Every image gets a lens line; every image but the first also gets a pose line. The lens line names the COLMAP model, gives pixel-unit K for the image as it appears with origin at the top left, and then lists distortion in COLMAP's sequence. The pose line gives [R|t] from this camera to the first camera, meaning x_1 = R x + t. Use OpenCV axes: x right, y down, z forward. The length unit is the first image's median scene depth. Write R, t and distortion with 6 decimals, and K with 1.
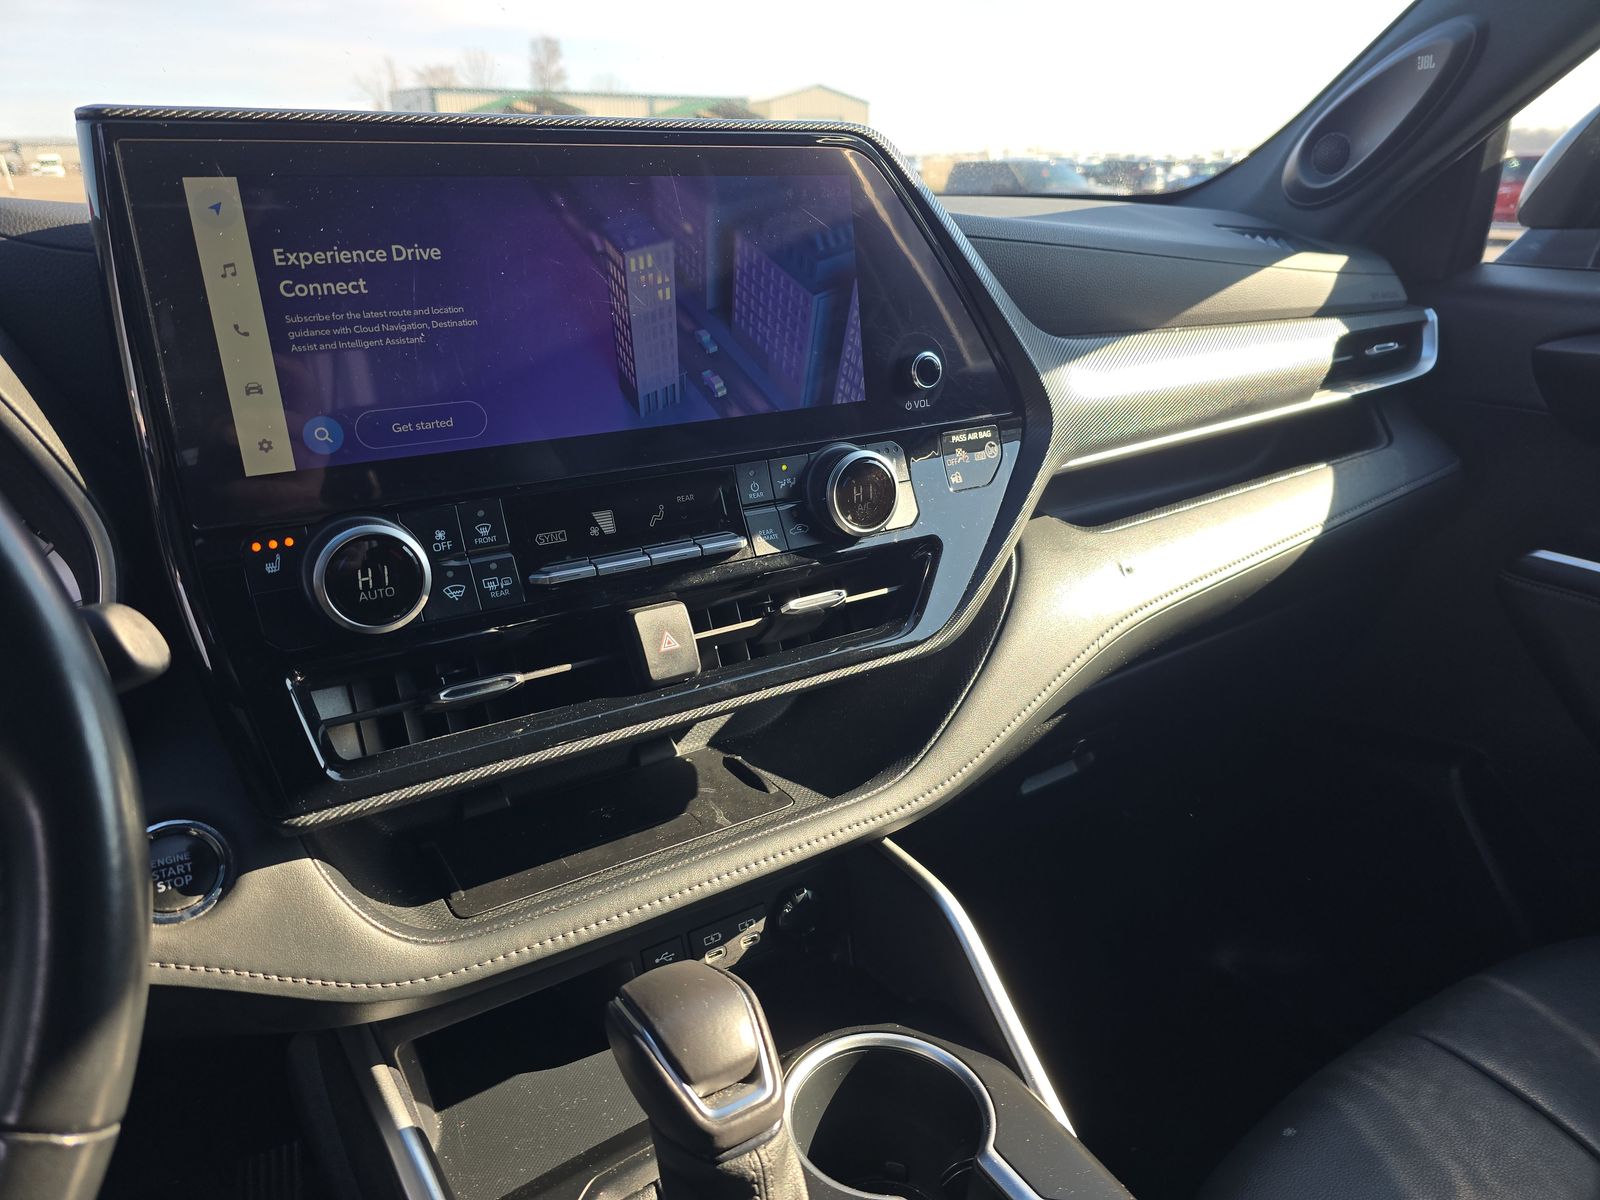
lens RADIAL K [[1057.6, 0, 800.0], [0, 1057.6, 600.0], [0, 0, 1]] dist [-0.001670, -0.018866]
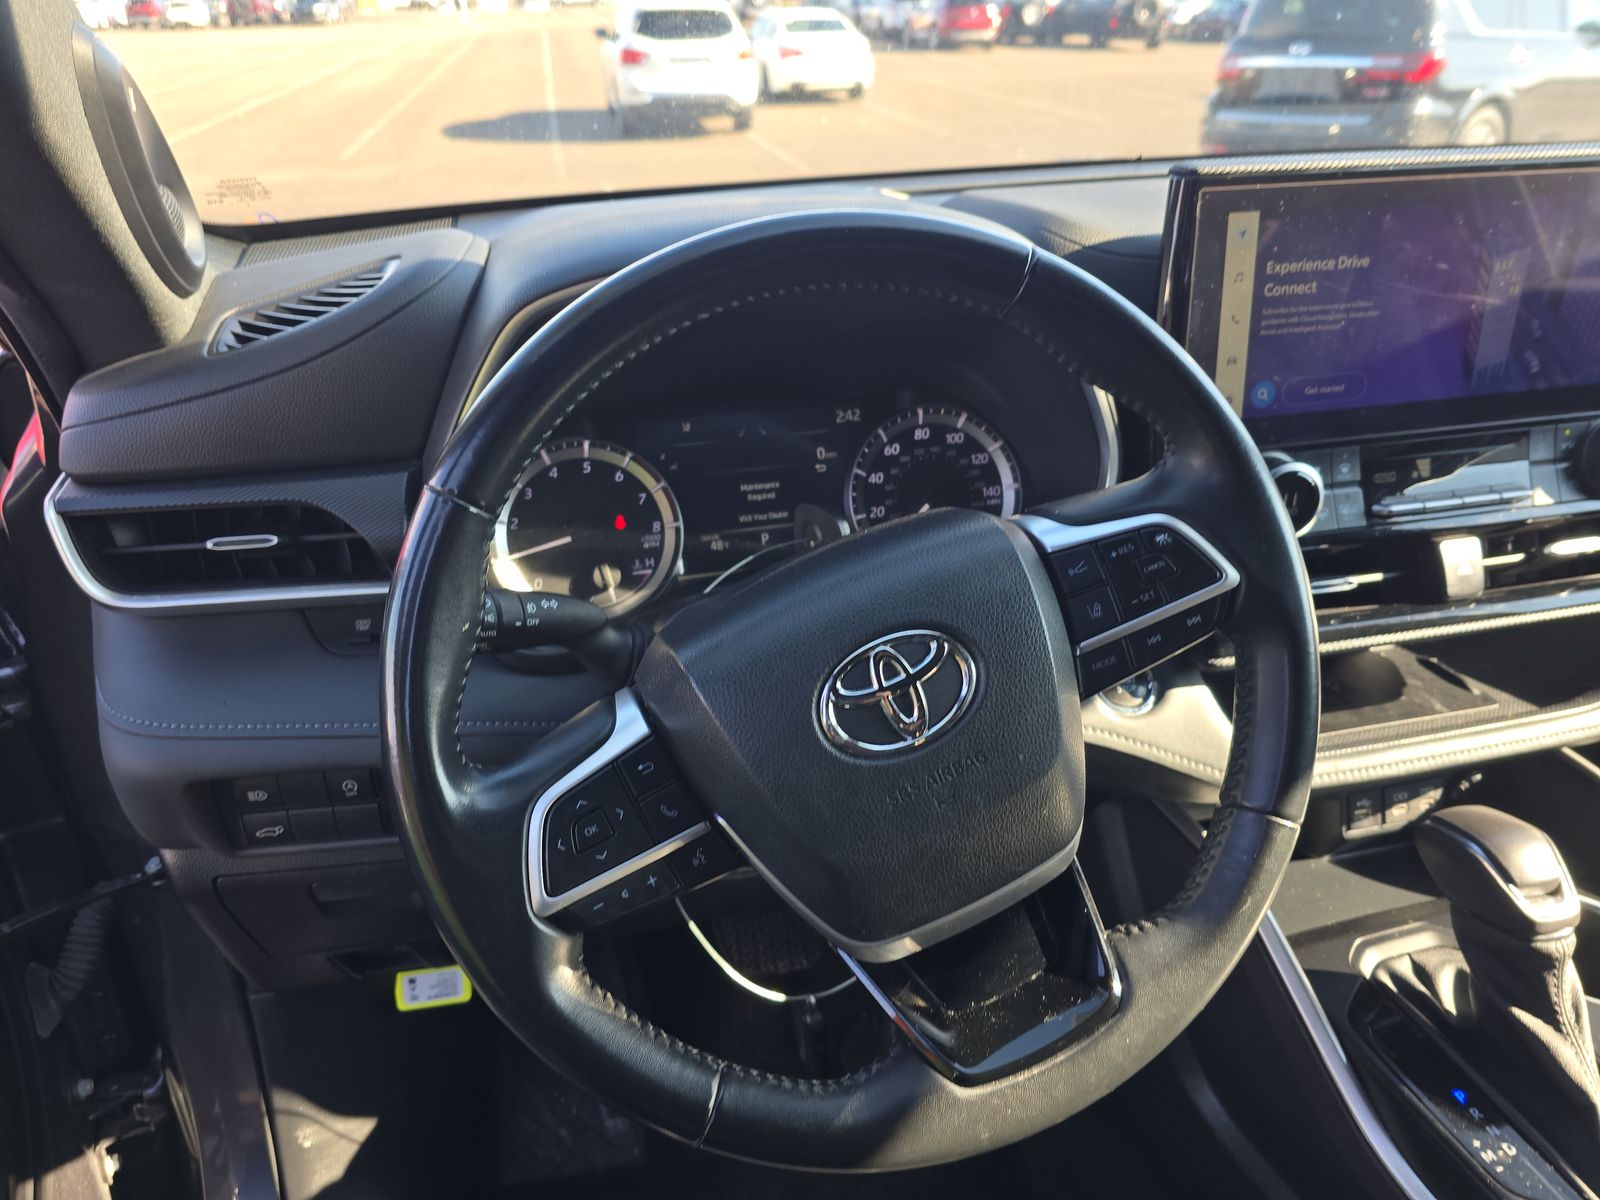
lens RADIAL K [[1057.6, 0, 800.0], [0, 1057.6, 600.0], [0, 0, 1]] dist [-0.001670, -0.018866]
pose [[0.937259, 0.144733, -0.317170, -0.519294], [-0.103212, 0.984166, 0.144102, -0.024908], [0.333005, -0.102326, 0.937357, -0.519402]]
